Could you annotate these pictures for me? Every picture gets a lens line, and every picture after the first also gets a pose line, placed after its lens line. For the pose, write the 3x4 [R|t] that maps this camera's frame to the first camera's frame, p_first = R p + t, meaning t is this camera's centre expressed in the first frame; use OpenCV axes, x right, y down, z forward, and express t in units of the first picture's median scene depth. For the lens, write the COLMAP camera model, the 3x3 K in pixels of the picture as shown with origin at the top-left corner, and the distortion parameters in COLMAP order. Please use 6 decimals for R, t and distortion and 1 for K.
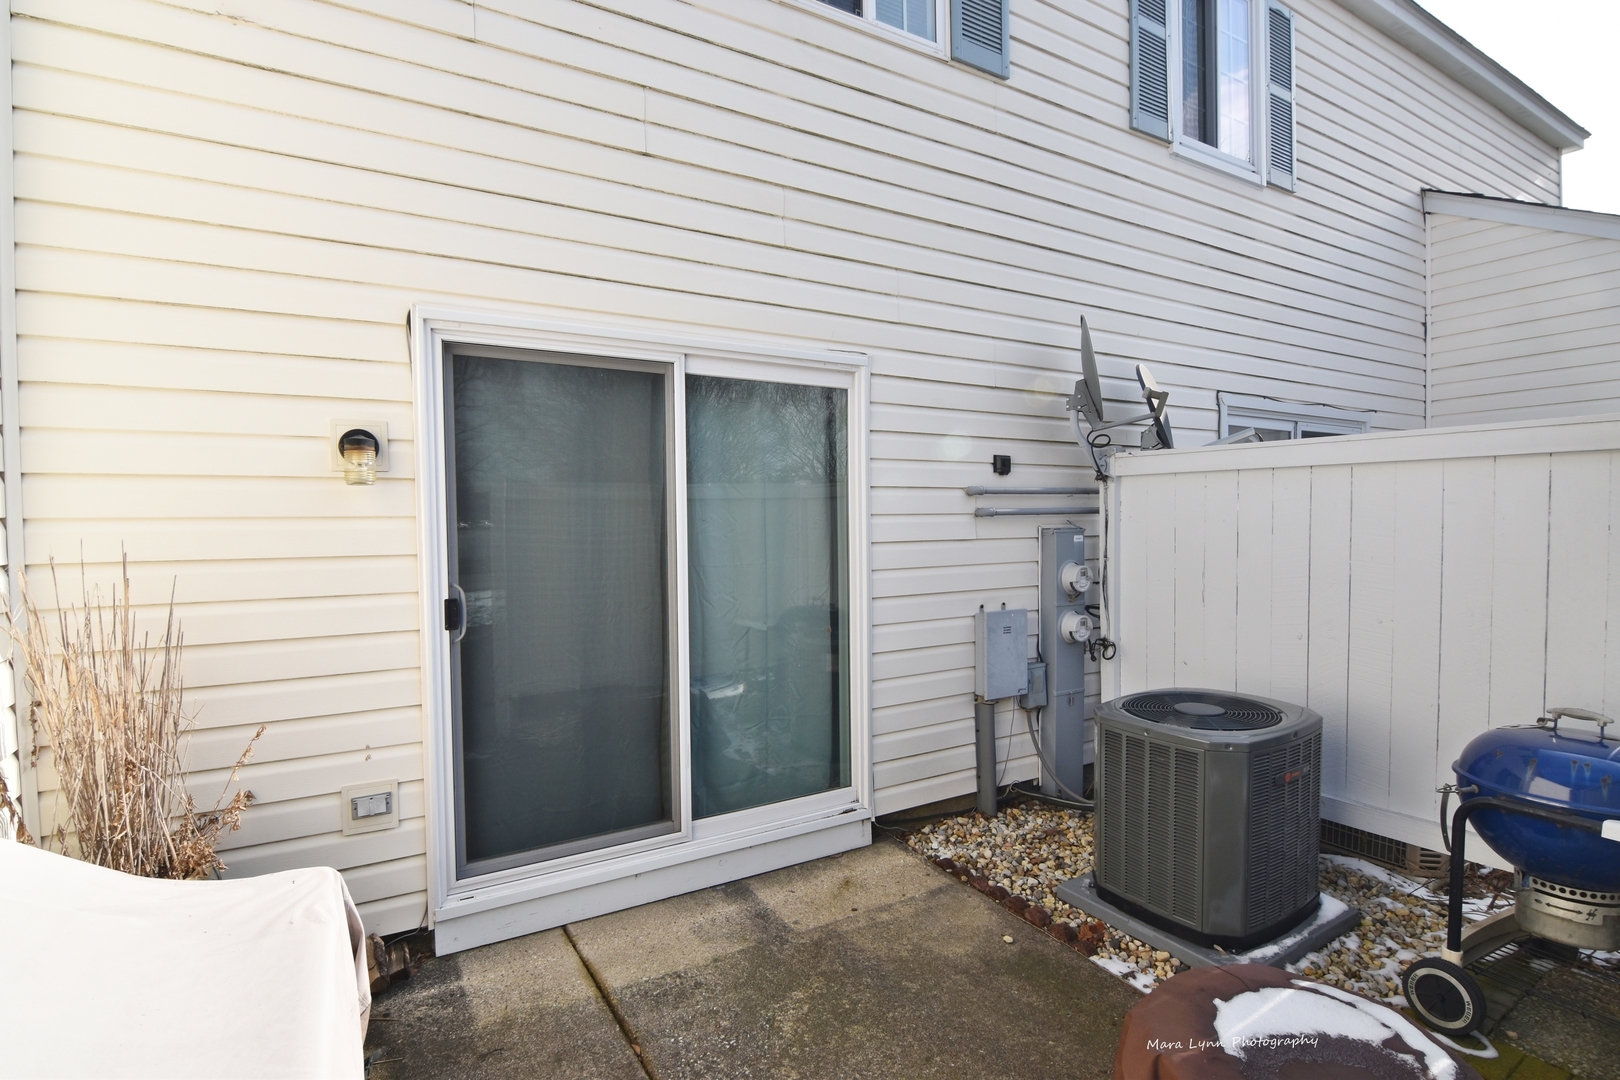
lens RADIAL K [[776.6, 0, 809.2], [0, 776.6, 546.3], [0, 0, 1]] dist [-0.019166, -0.000709]
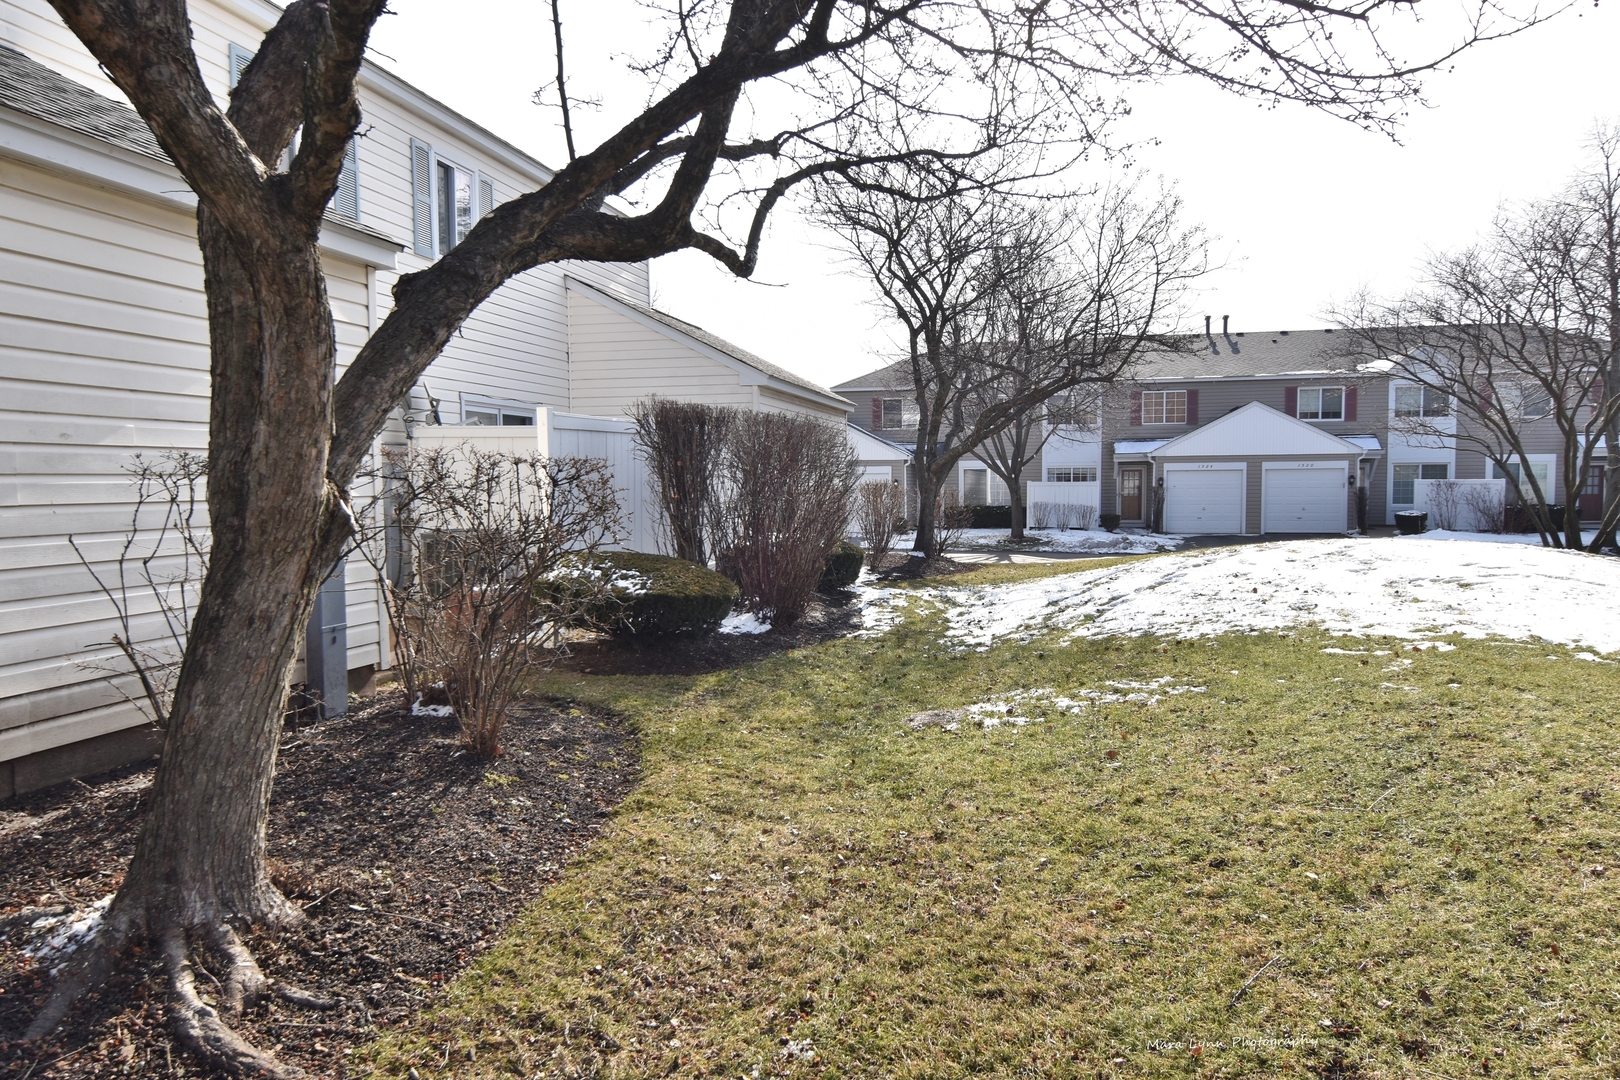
lens RADIAL K [[1092.4, 0, 811.2], [0, 1092.4, 540.8], [0, 0, 1]] dist [0.001677, 0.000140]
pose [[0.689395, -0.035631, 0.723509, -1.133177], [0.023447, 0.999364, 0.026876, 0.149956], [-0.724006, -0.001564, 0.689792, -2.014690]]
